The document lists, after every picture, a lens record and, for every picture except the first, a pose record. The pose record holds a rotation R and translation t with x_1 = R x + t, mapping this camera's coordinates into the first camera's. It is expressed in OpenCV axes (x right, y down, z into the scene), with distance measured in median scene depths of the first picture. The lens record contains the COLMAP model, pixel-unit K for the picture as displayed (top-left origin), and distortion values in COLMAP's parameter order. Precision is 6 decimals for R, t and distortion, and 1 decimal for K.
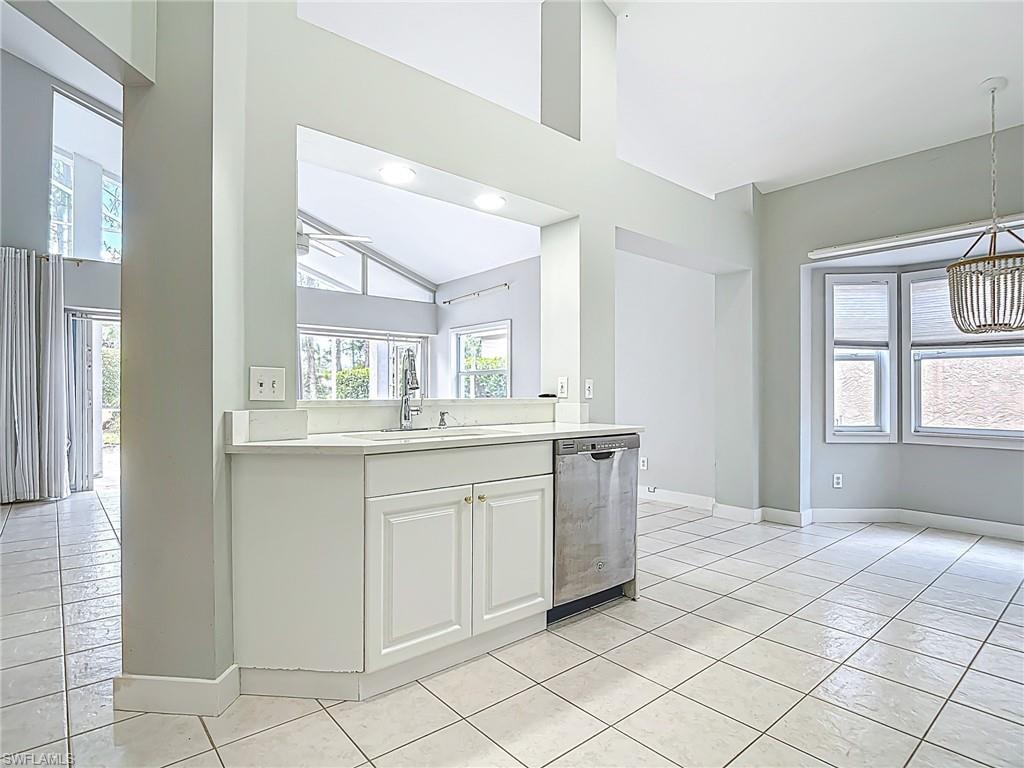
lens RADIAL K [[542.8, 0, 509.0], [0, 542.8, 392.7], [0, 0, 1]] dist [-0.020855, -0.003930]
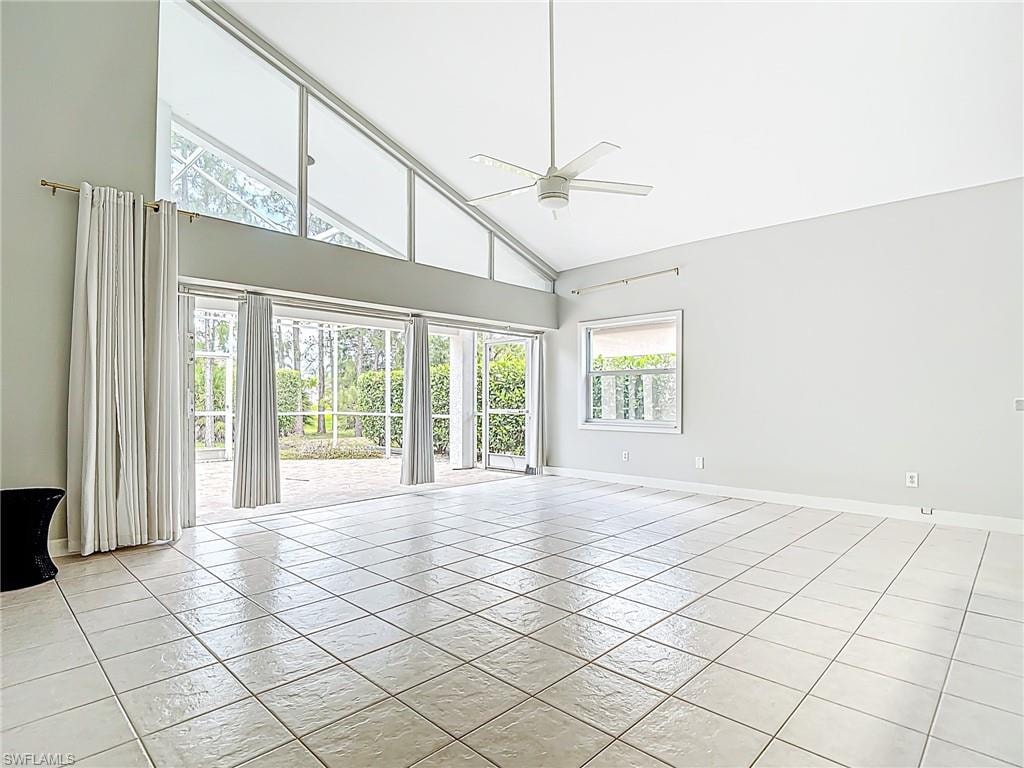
lens RADIAL K [[542.8, 0, 502.7], [0, 542.8, 388.1], [0, 0, 1]] dist [-0.020855, -0.003930]
pose [[0.995155, 0.004368, 0.098218, -0.317253], [-0.002346, 0.999783, -0.020692, 0.004791], [-0.098287, 0.020361, 0.994950, 0.156910]]
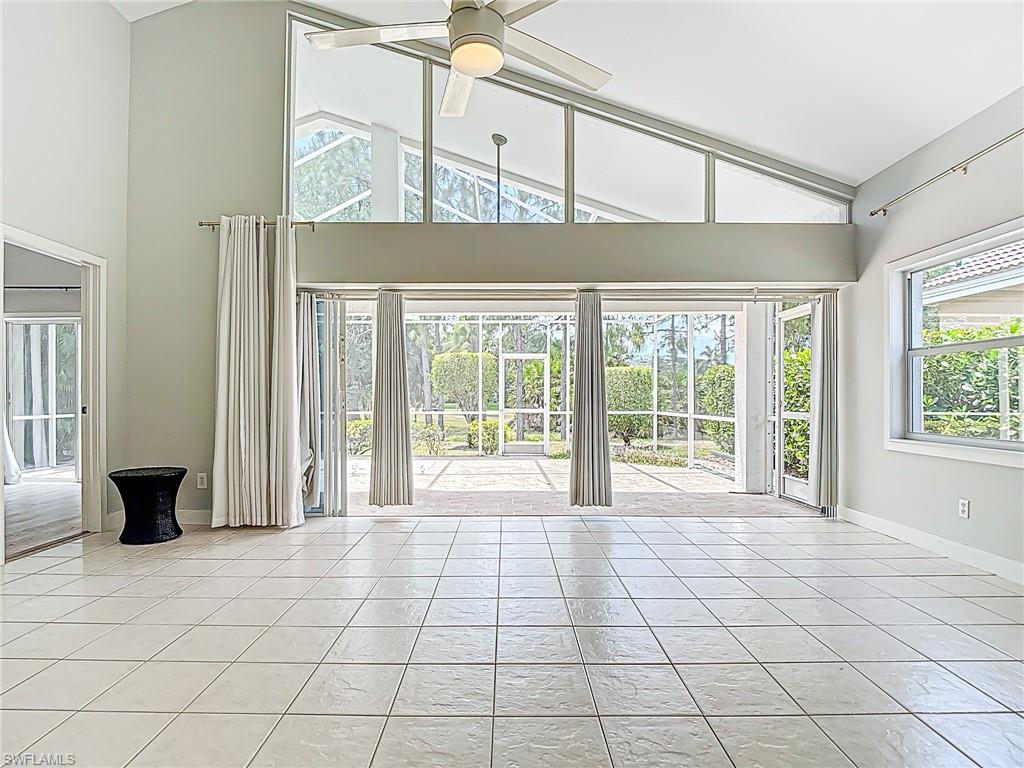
lens RADIAL K [[542.8, 0, 500.6], [0, 542.8, 399.6], [0, 0, 1]] dist [-0.020855, -0.003930]
pose [[0.758637, 0.005426, -0.651491, -0.057721], [-0.001556, 0.999978, 0.006516, 0.003279], [0.651511, -0.003930, 0.758629, 0.402449]]
